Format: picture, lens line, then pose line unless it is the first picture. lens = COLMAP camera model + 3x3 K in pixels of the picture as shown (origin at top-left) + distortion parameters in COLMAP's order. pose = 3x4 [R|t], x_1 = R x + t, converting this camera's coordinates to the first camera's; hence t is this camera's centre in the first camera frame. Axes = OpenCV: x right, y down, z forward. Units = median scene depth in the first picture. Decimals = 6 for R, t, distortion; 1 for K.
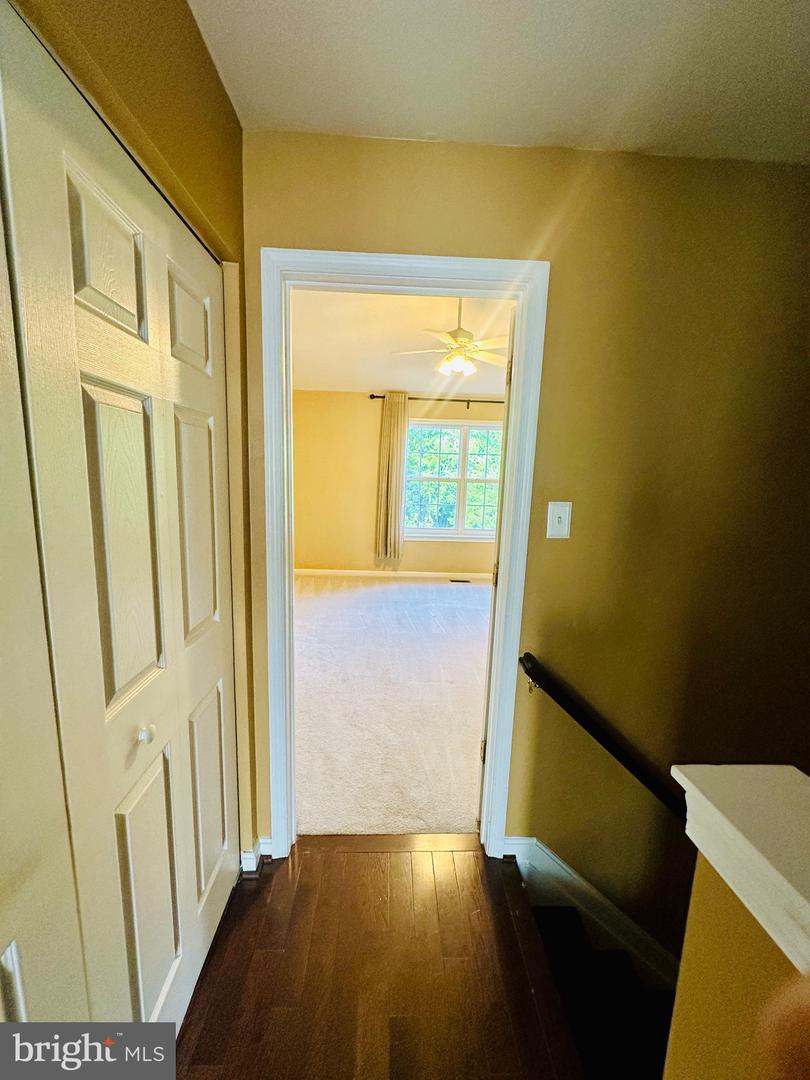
lens RADIAL K [[433.4, 0, 404.8], [0, 433.4, 533.6], [0, 0, 1]] dist [-0.004613, 0.000773]
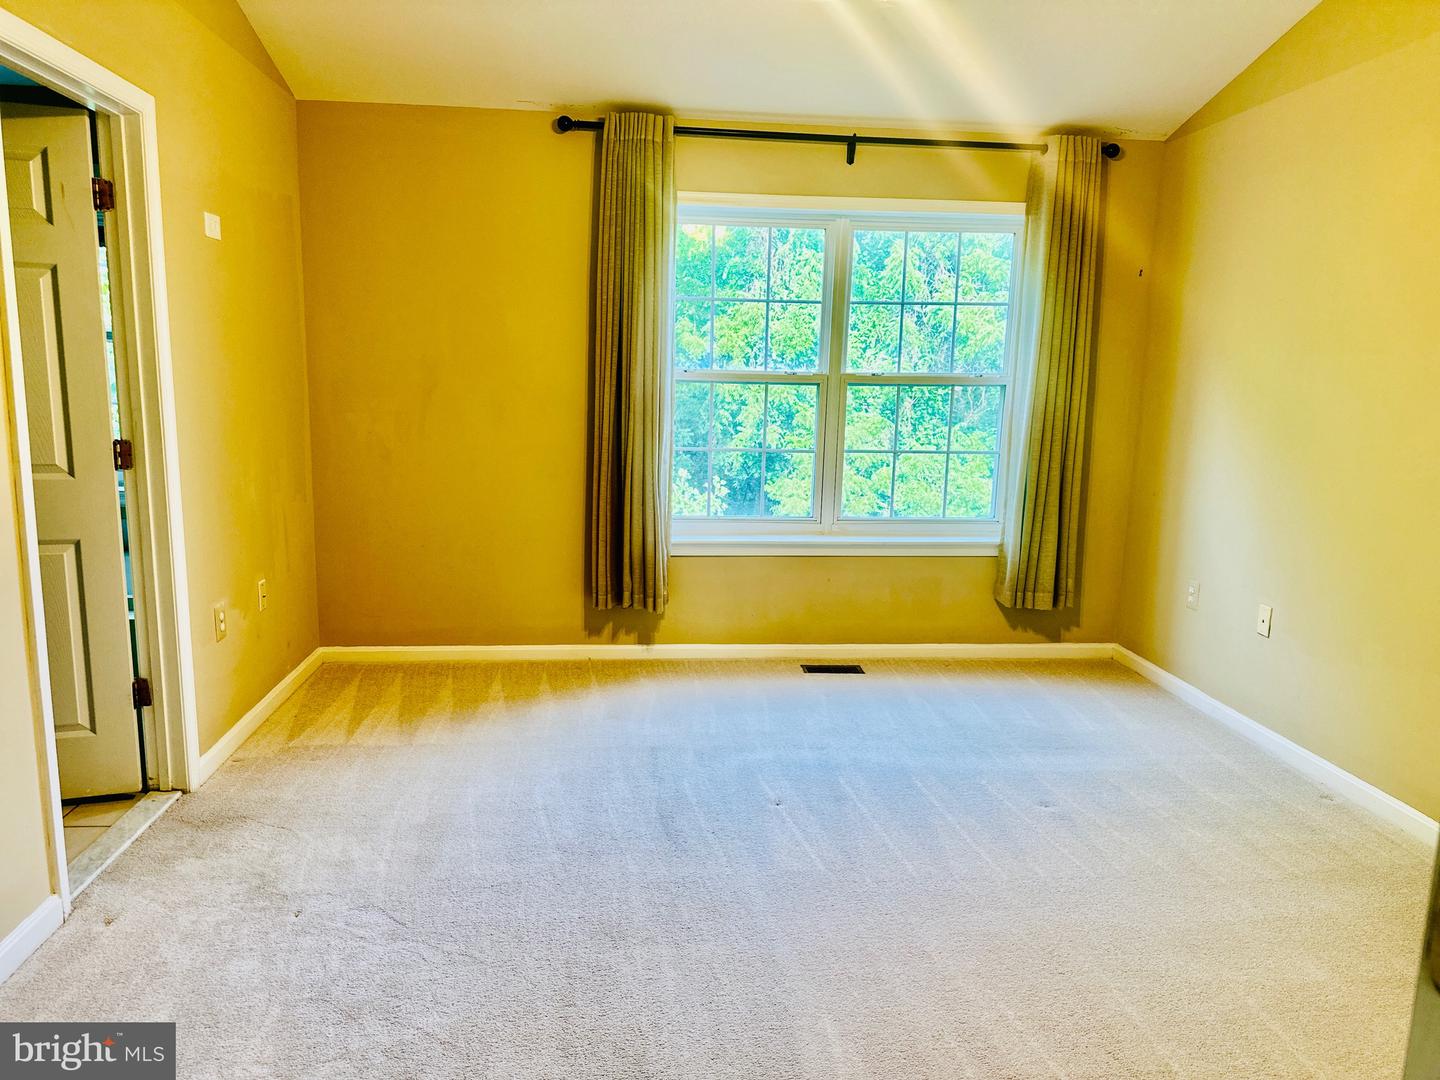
lens RADIAL K [[1009.8, 0, 721.1], [0, 1009.8, 547.8], [0, 0, 1]] dist [0.045592, -0.019761]
pose [[0.997666, -0.021279, 0.064885, -0.013148], [0.019499, 0.999419, 0.027941, -0.012012], [-0.065441, -0.026611, 0.997502, 0.207498]]
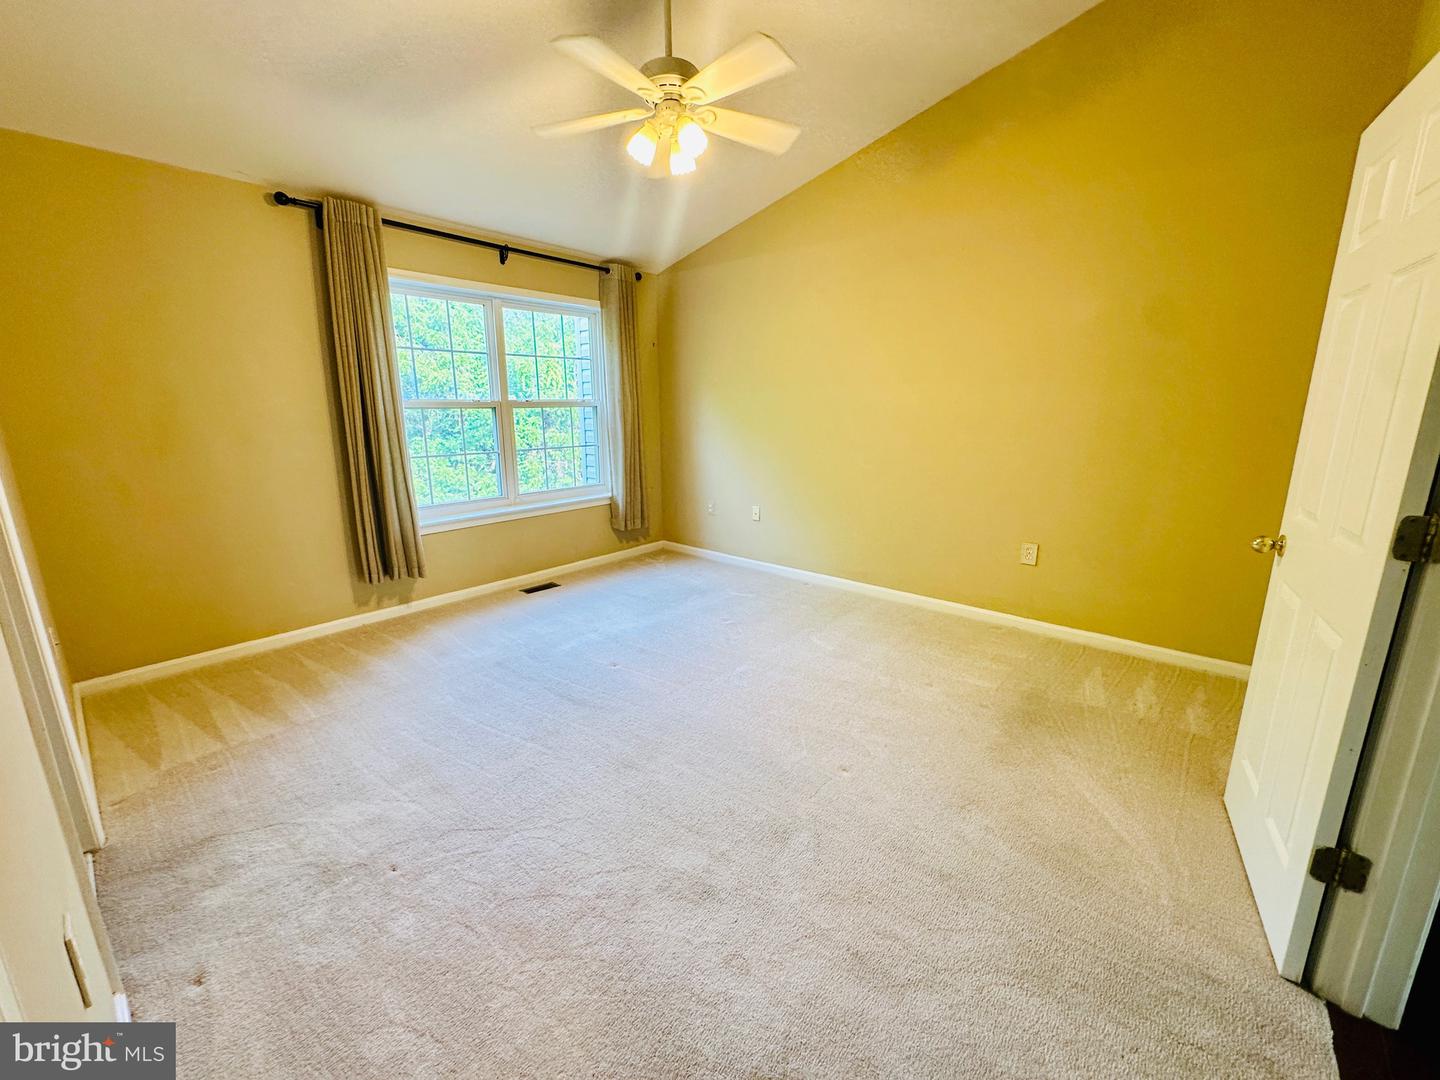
lens RADIAL K [[577.8, 0, 719.0], [0, 577.8, 530.1], [0, 0, 1]] dist [-0.004613, 0.000773]
pose [[0.678150, -0.188817, 0.710253, -0.235851], [0.139213, 0.981939, 0.128123, -0.025794], [-0.721617, 0.011990, 0.692188, 0.338299]]
